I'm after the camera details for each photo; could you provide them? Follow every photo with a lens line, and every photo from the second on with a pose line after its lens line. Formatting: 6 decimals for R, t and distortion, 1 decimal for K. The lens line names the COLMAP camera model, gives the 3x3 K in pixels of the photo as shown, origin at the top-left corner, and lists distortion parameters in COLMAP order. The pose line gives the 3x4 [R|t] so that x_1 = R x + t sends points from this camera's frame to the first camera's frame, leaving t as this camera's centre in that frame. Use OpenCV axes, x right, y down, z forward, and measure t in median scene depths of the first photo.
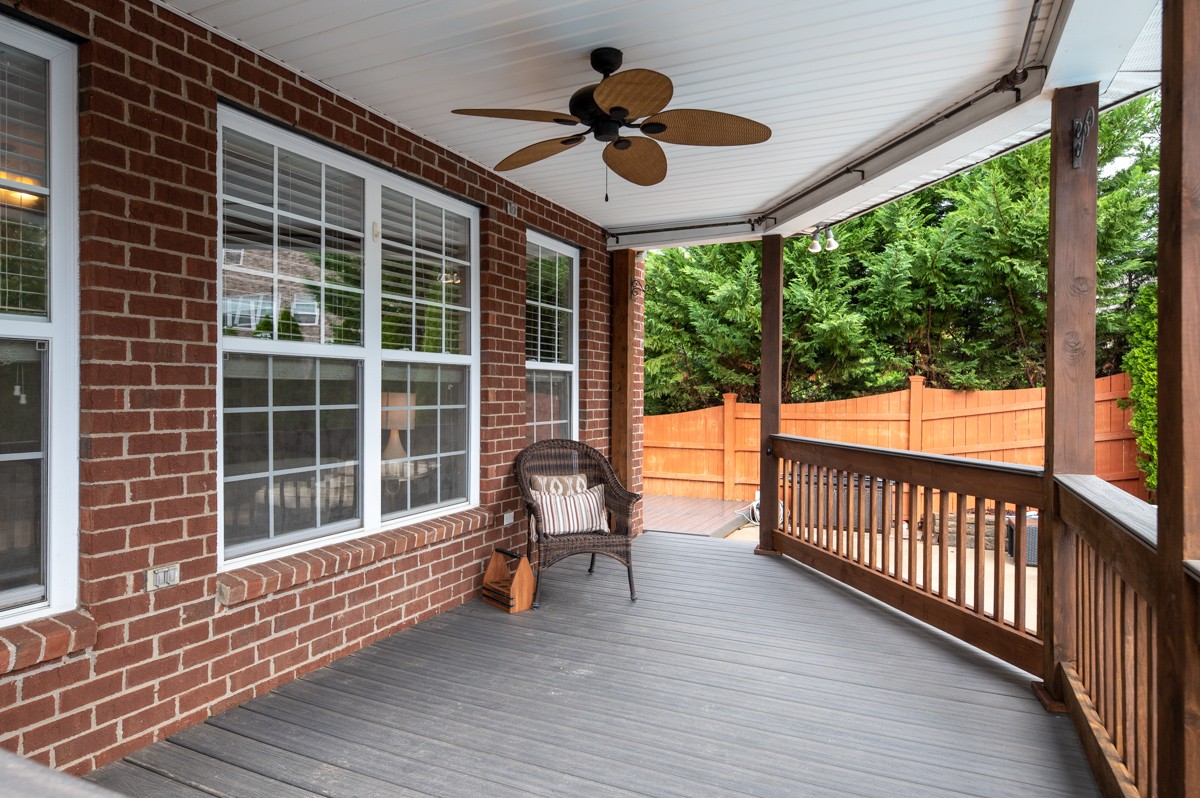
lens RADIAL K [[715.7, 0, 599.0], [0, 715.7, 394.5], [0, 0, 1]] dist [-0.006748, -0.001939]
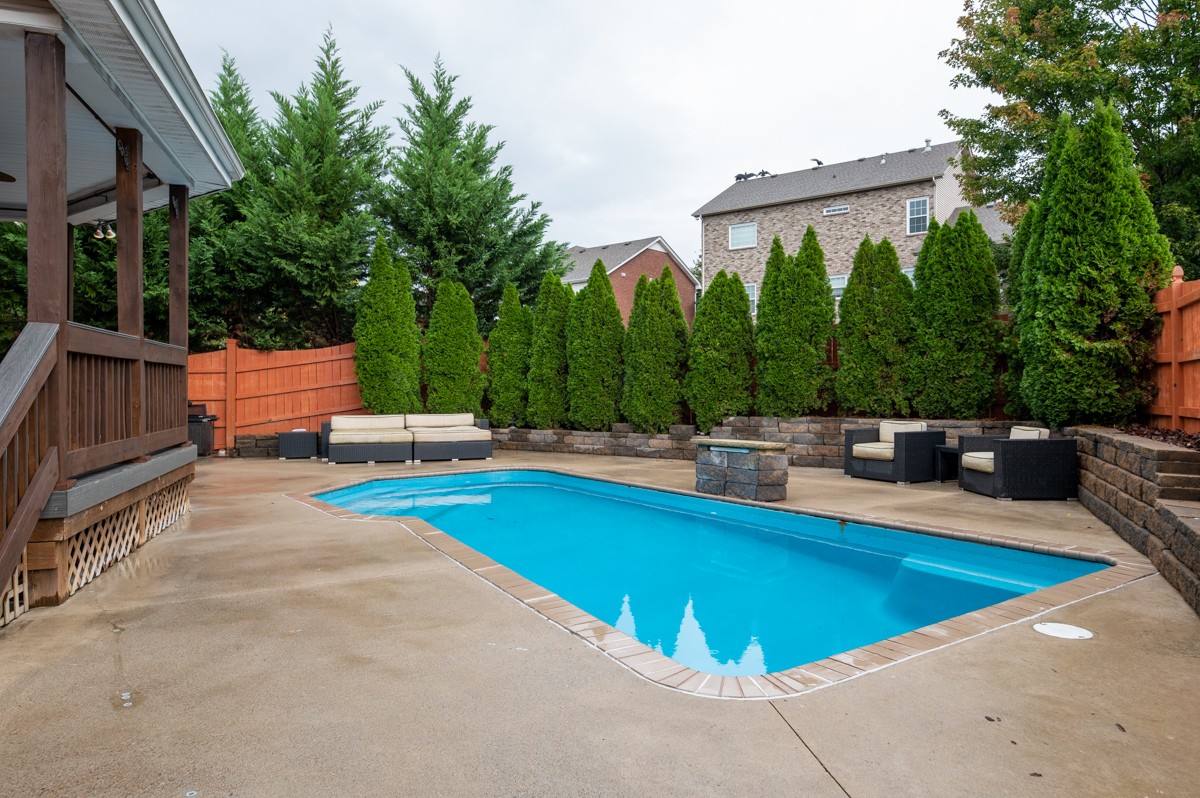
lens RADIAL K [[715.7, 0, 595.2], [0, 715.7, 394.9], [0, 0, 1]] dist [-0.006748, -0.001939]
pose [[0.719107, -0.012816, 0.694781, 0.002375], [0.004804, 0.999898, 0.013472, 0.070303], [-0.694883, -0.006350, 0.719095, -0.484358]]
